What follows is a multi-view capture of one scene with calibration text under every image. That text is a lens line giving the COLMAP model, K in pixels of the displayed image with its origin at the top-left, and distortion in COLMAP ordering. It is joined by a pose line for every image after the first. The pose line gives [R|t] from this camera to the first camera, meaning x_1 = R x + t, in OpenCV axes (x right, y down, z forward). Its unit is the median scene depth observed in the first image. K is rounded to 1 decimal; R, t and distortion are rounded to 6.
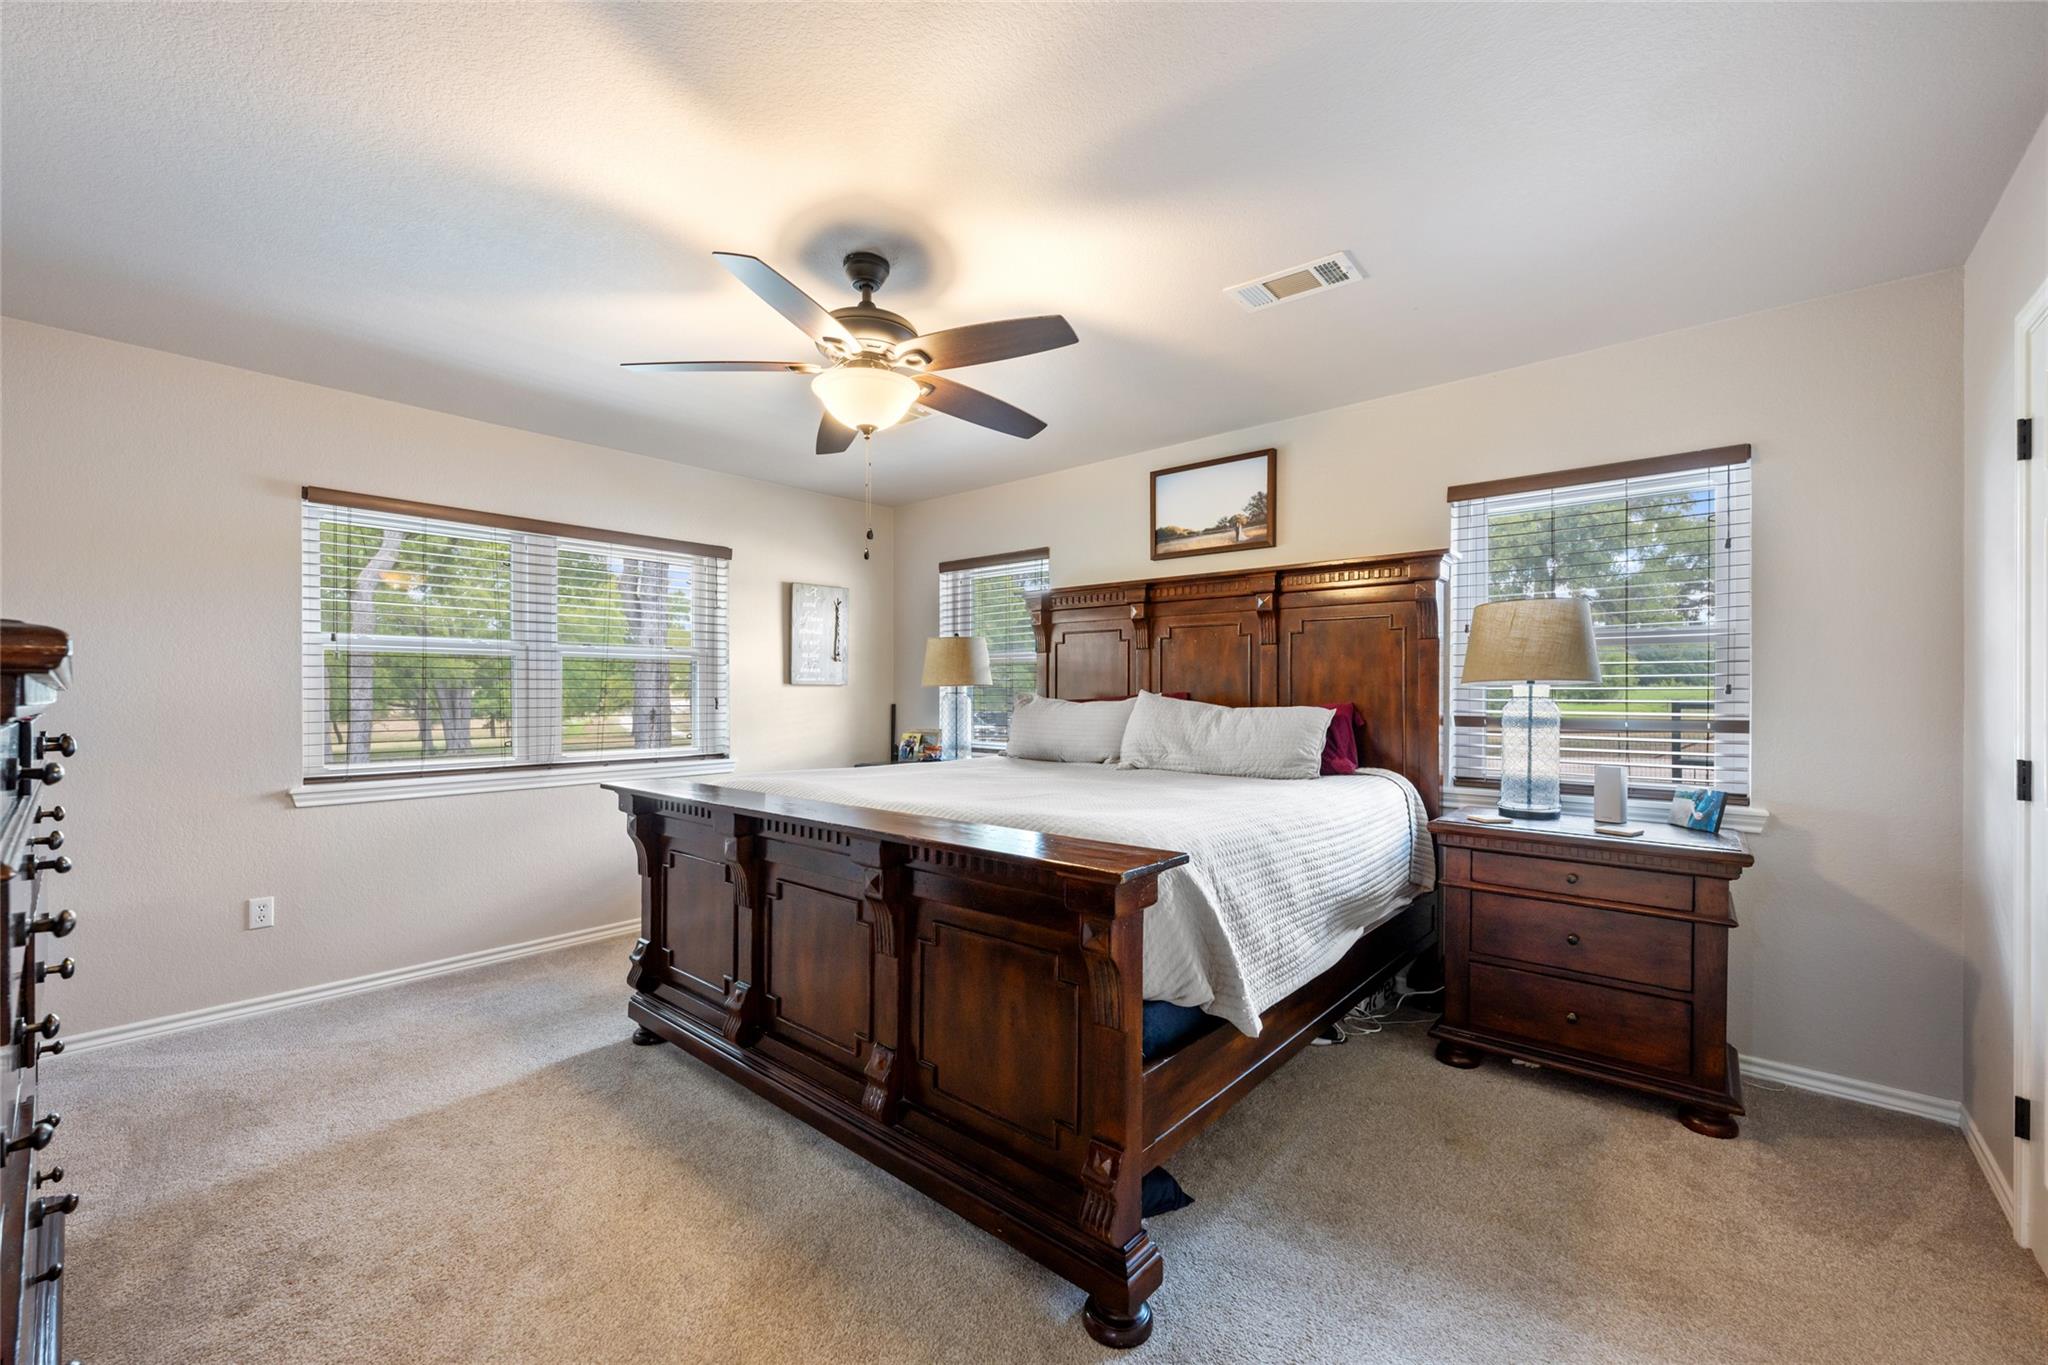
lens RADIAL K [[823.6, 0, 1024.0], [0, 823.6, 682.5], [0, 0, 1]] dist [0.000888, 0.000240]
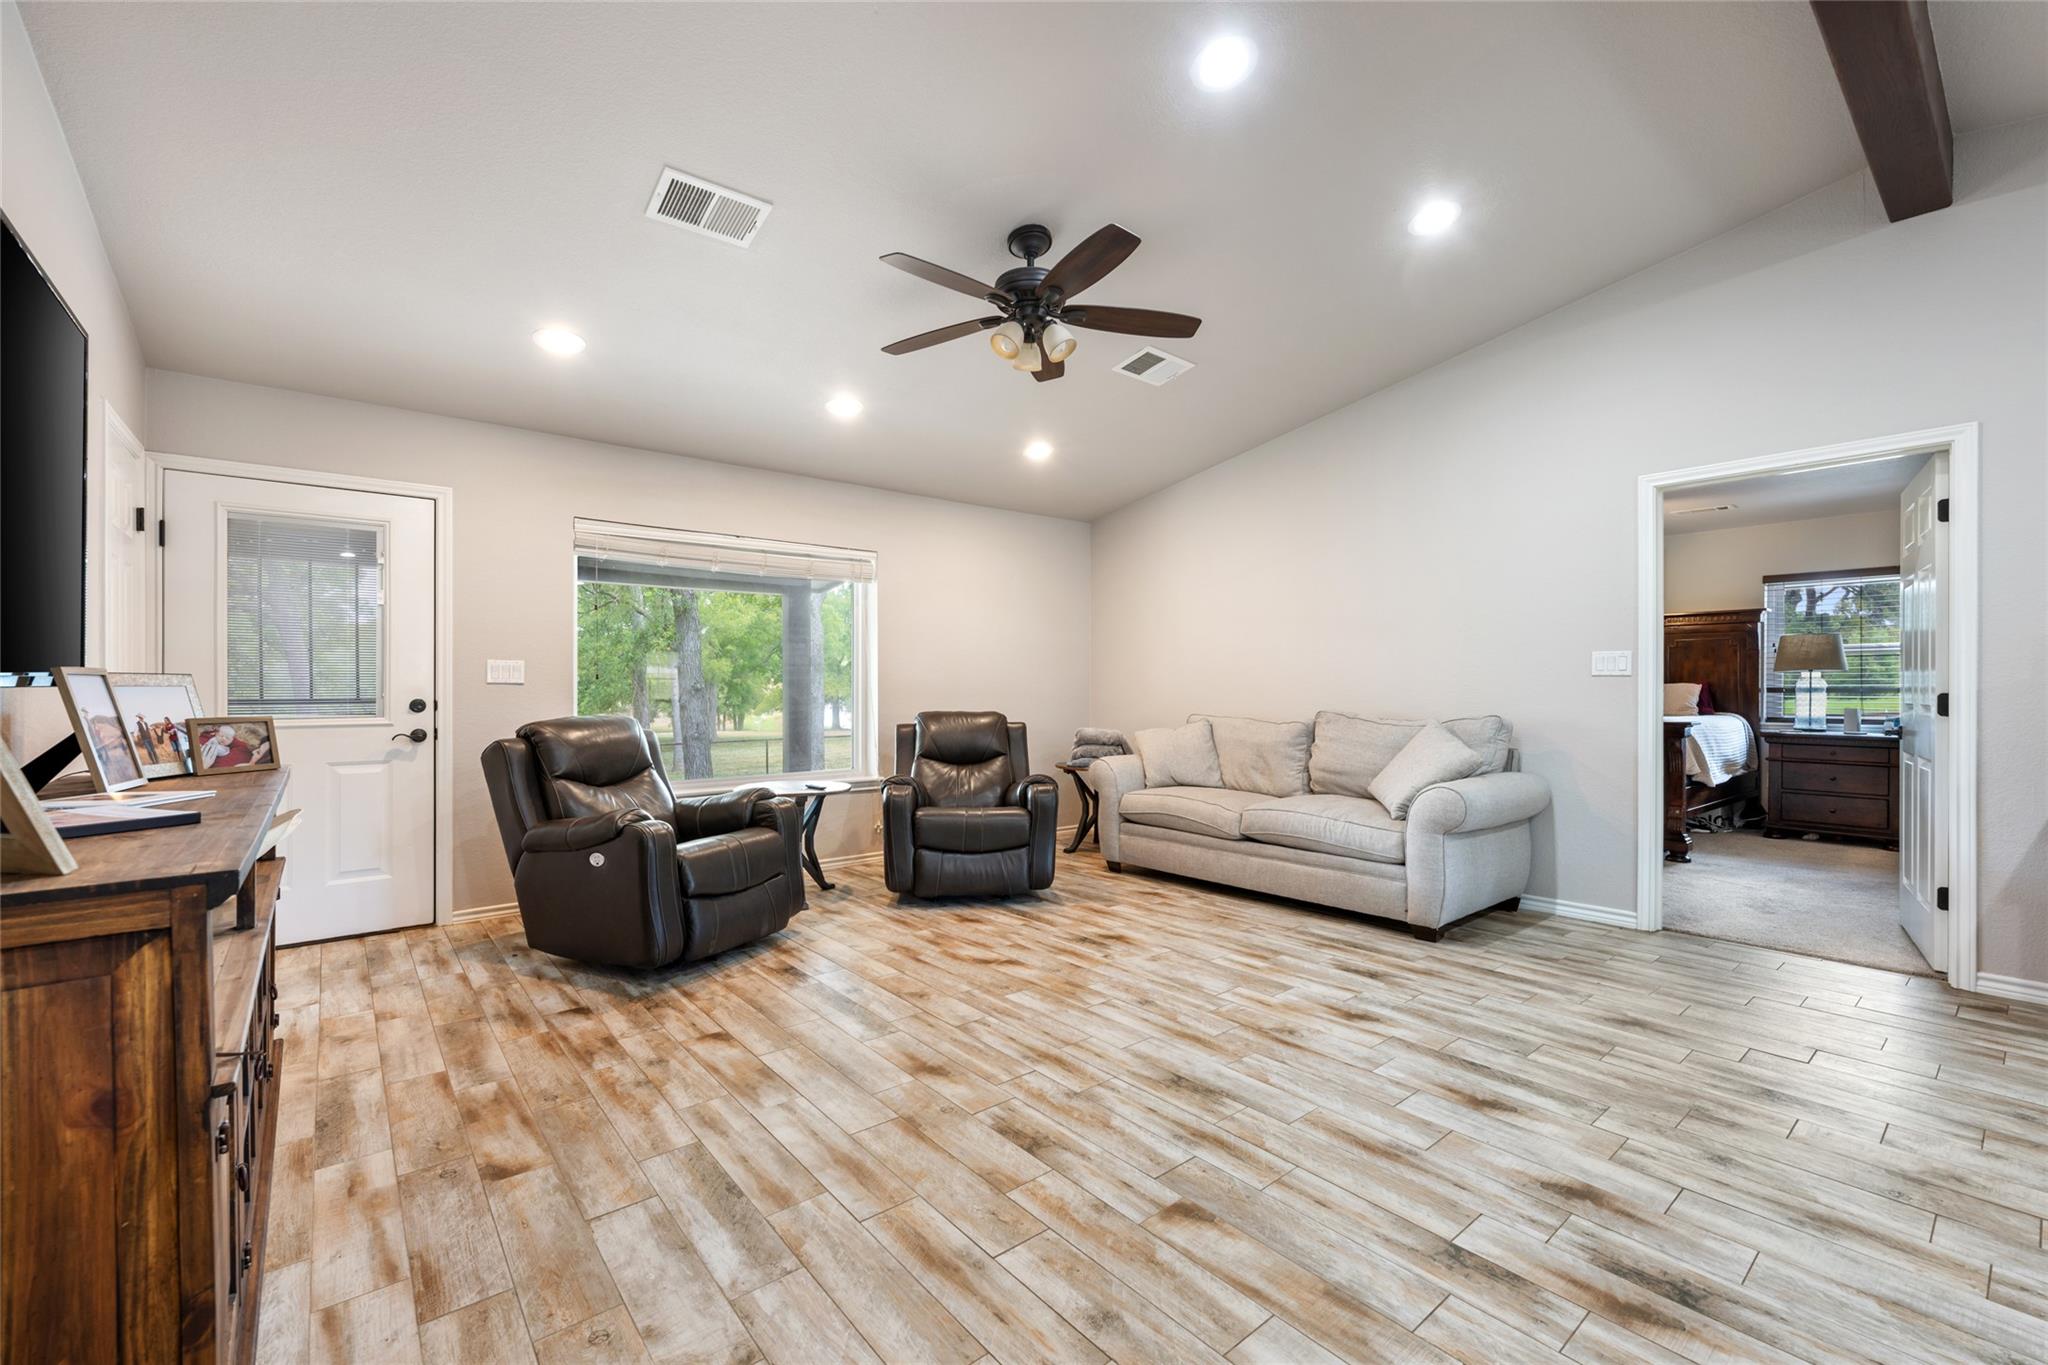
lens RADIAL K [[848.8, 0, 1024.0], [0, 848.8, 682.5], [0, 0, 1]] dist [0.000644, 0.000081]
pose [[0.985683, -0.002449, -0.168593, -0.997825], [0.003021, 0.999991, 0.003139, 0.015937], [0.168583, -0.003604, 0.985681, -1.475908]]
